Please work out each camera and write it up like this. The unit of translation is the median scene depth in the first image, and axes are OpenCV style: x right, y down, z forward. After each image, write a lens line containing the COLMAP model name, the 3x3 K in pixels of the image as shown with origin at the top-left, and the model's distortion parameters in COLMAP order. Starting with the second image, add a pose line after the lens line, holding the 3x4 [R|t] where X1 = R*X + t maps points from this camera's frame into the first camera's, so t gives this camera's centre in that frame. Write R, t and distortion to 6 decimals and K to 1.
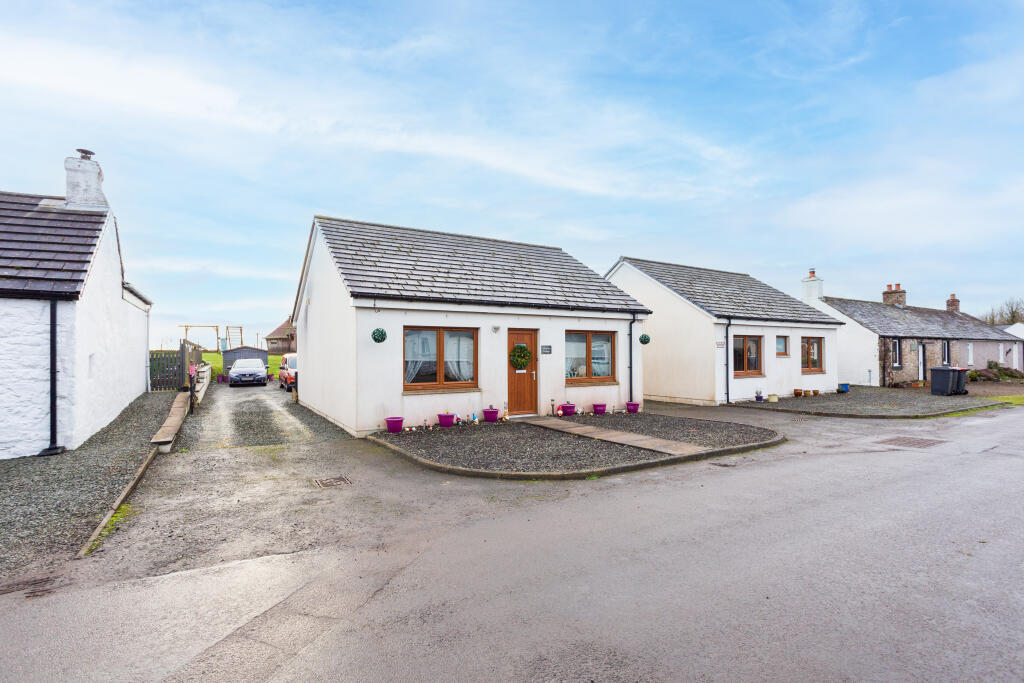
lens RADIAL K [[491.8, 0, 512.0], [0, 491.8, 341.5], [0, 0, 1]] dist [-0.014793, 0.000236]
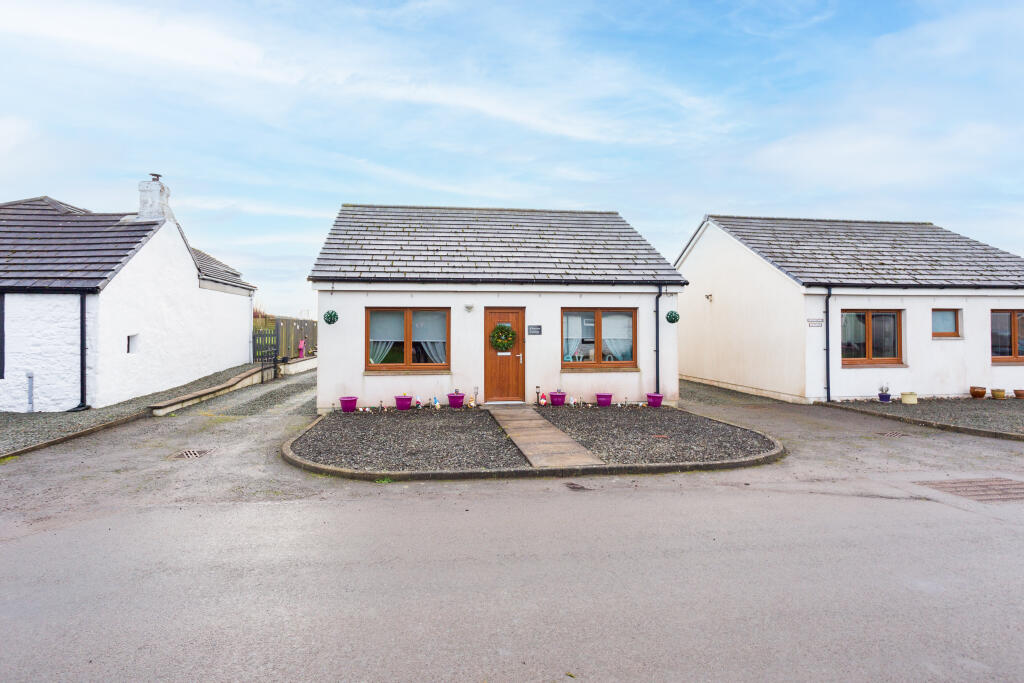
lens RADIAL K [[501.3, 0, 511.1], [0, 501.3, 317.2], [0, 0, 1]] dist [-0.015939, 0.000260]
pose [[0.911124, -0.007847, -0.412058, 0.408037], [0.008781, 0.999961, 0.000371, -0.007414], [0.412039, -0.003956, 0.911157, 0.155042]]
